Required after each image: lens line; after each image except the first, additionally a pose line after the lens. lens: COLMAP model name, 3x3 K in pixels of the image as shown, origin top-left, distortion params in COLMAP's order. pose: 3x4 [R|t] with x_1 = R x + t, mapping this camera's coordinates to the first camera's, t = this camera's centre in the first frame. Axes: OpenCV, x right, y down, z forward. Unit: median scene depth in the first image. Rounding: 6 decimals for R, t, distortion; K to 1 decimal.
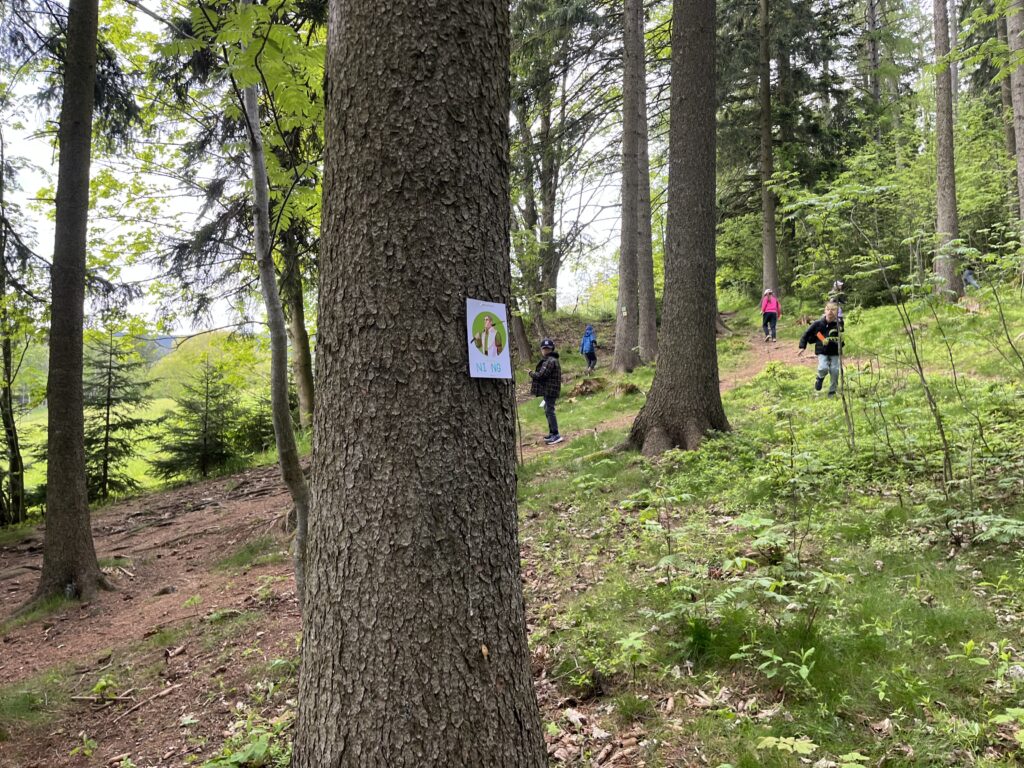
lens RADIAL K [[768.3, 0, 512.0], [0, 768.3, 384.0], [0, 0, 1]] dist [0.071554, -0.095494]
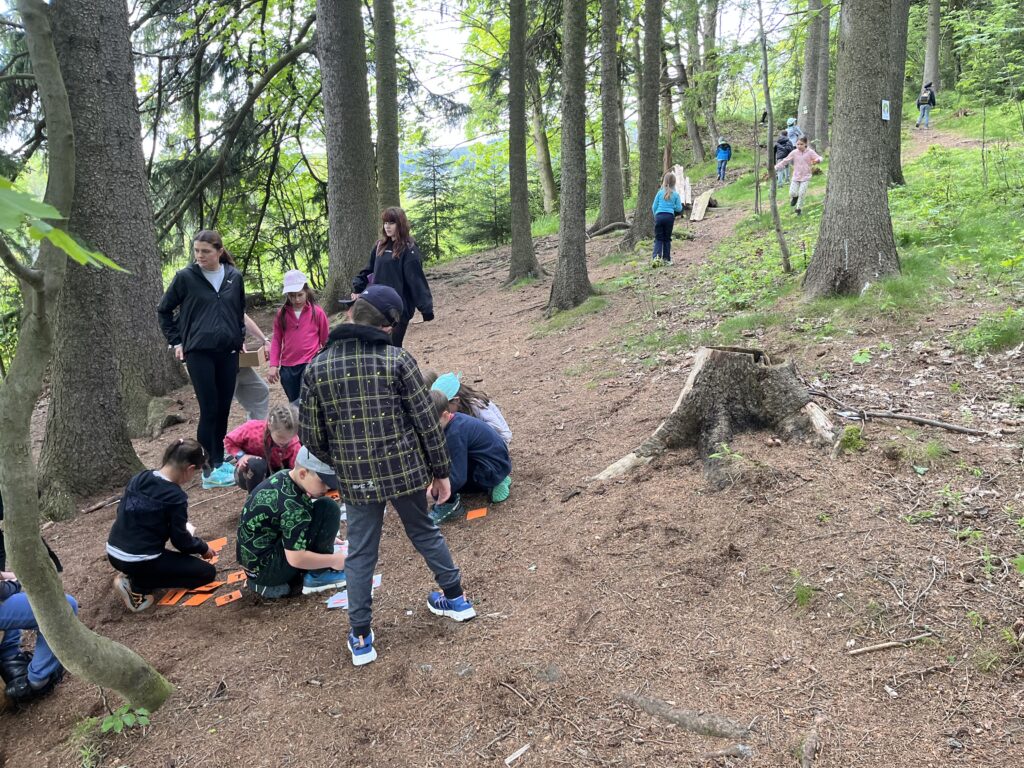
lens RADIAL K [[768.3, 0, 512.0], [0, 768.3, 384.0], [0, 0, 1]] dist [0.071554, -0.095494]
pose [[0.989763, 0.013013, -0.142123, -0.169180], [0.020246, 0.972961, 0.230081, 0.044858], [0.141275, -0.230603, 0.962738, -0.444335]]
